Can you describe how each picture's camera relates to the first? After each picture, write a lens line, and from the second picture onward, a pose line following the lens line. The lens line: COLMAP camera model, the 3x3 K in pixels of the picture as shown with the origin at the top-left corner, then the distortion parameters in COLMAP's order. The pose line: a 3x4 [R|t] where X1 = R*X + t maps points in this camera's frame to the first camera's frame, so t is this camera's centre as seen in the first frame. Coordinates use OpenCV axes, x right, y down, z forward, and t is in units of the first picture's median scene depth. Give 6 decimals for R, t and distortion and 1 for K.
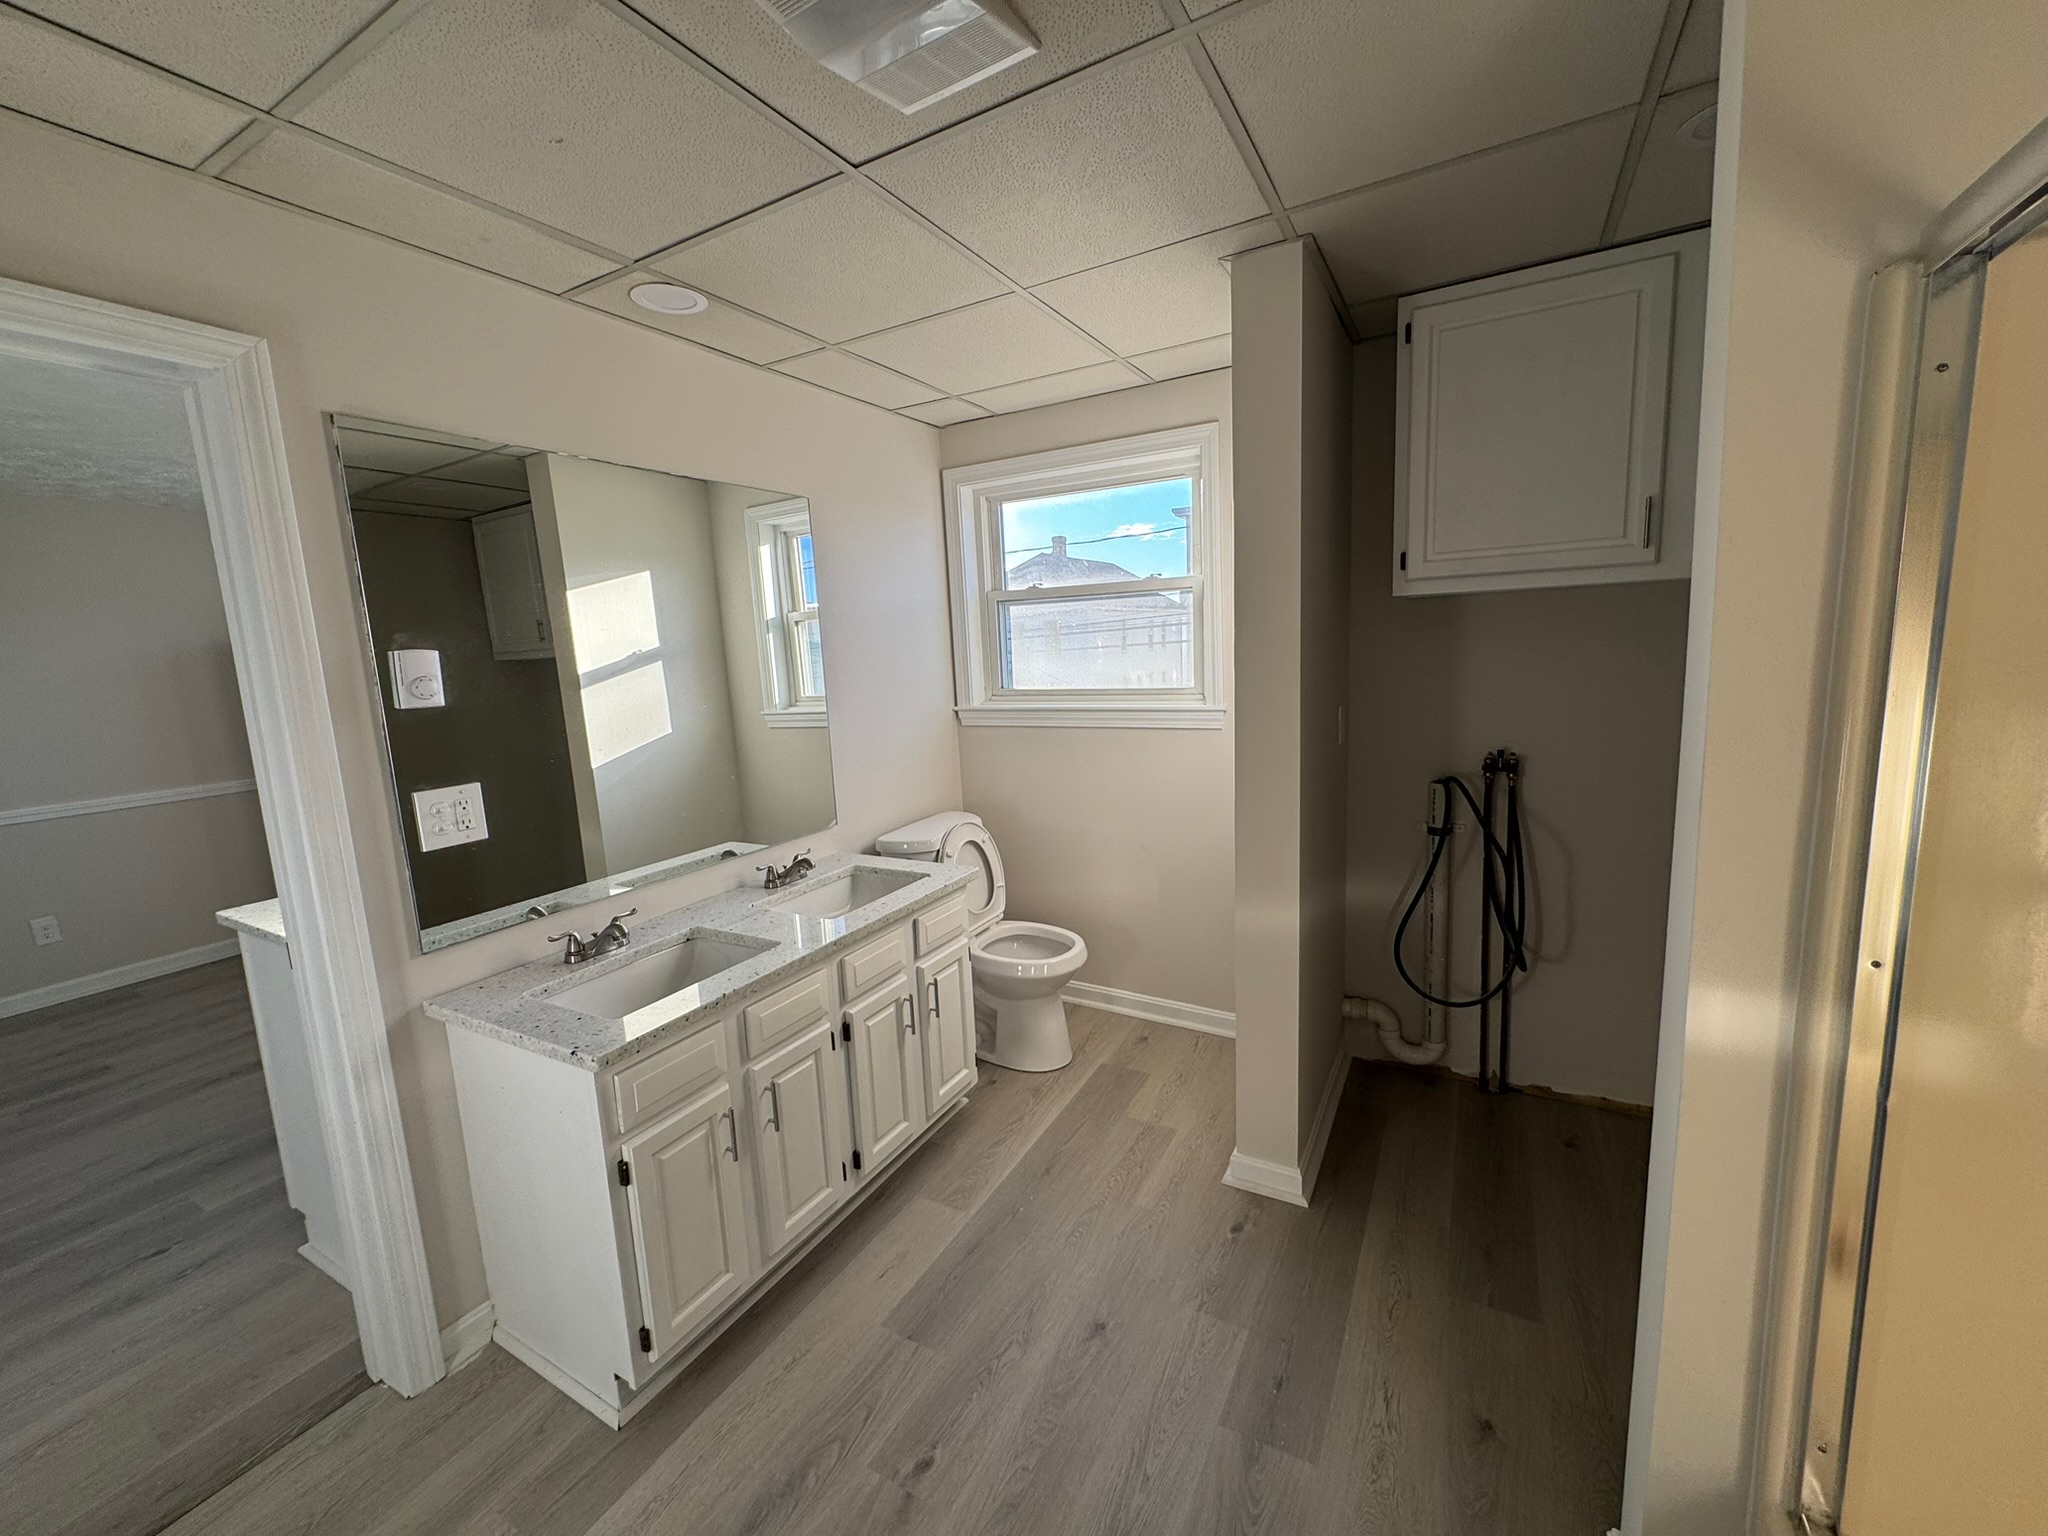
lens RADIAL K [[818.6, 0, 1022.4], [0, 818.6, 764.9], [0, 0, 1]] dist [0.002004, -0.000037]
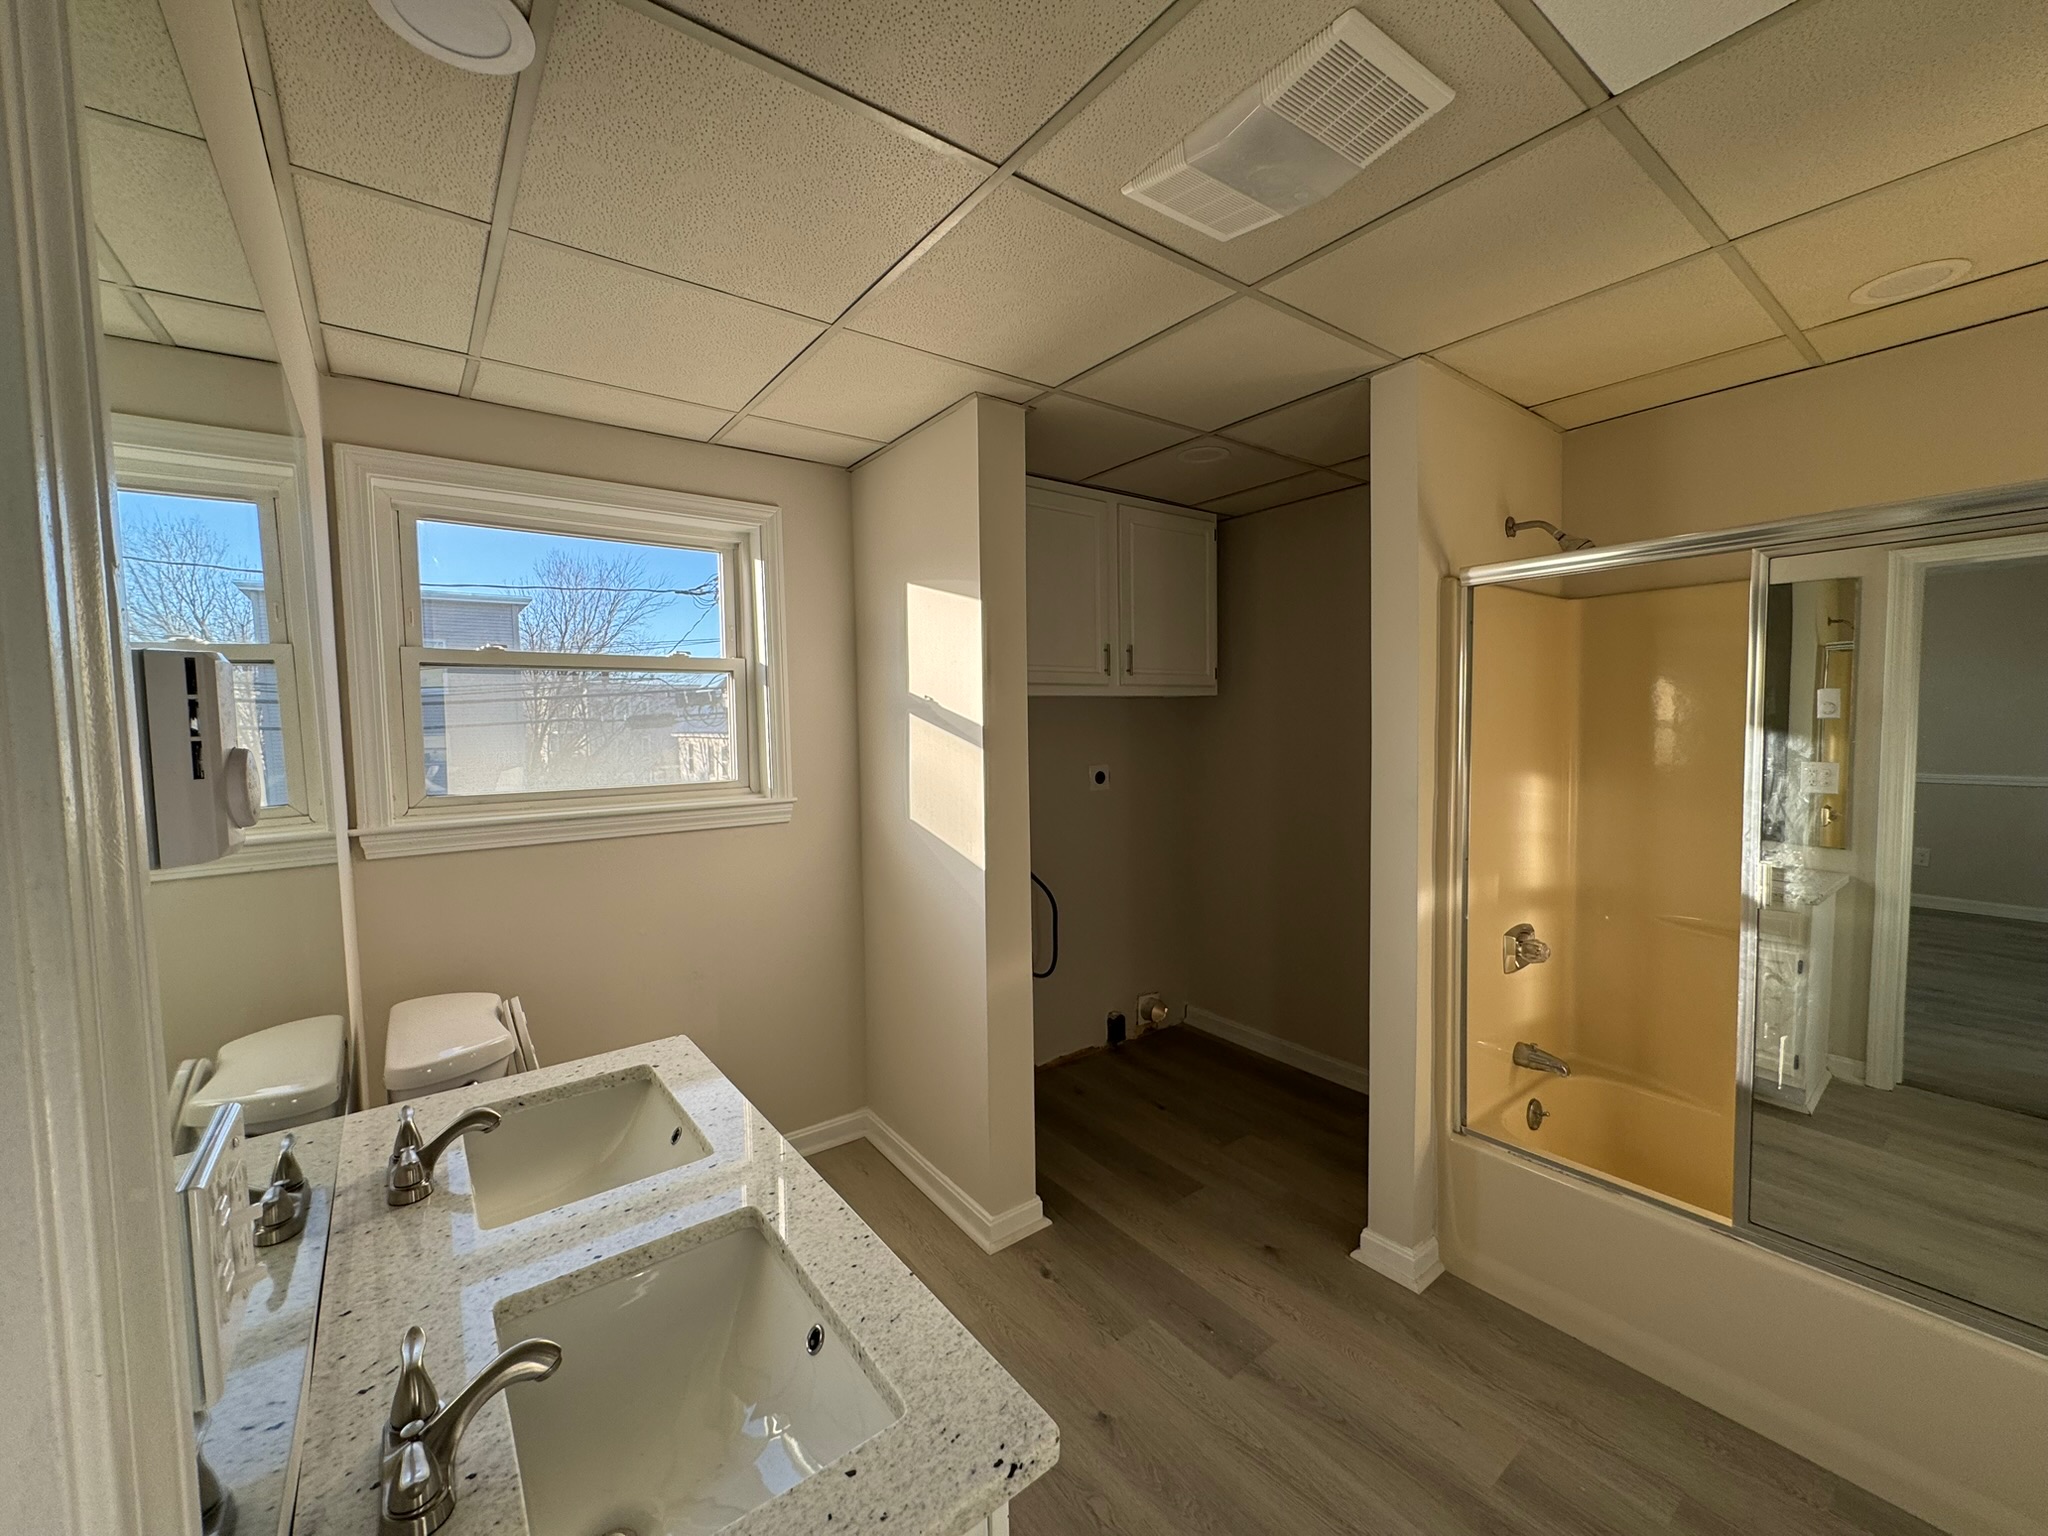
lens RADIAL K [[818.6, 0, 1024.4], [0, 818.6, 765.3], [0, 0, 1]] dist [0.002004, -0.000037]
pose [[0.395819, -0.013353, 0.918232, -0.517113], [0.135799, 0.989752, -0.044146, -0.029547], [-0.908232, 0.142169, 0.393576, 0.373601]]
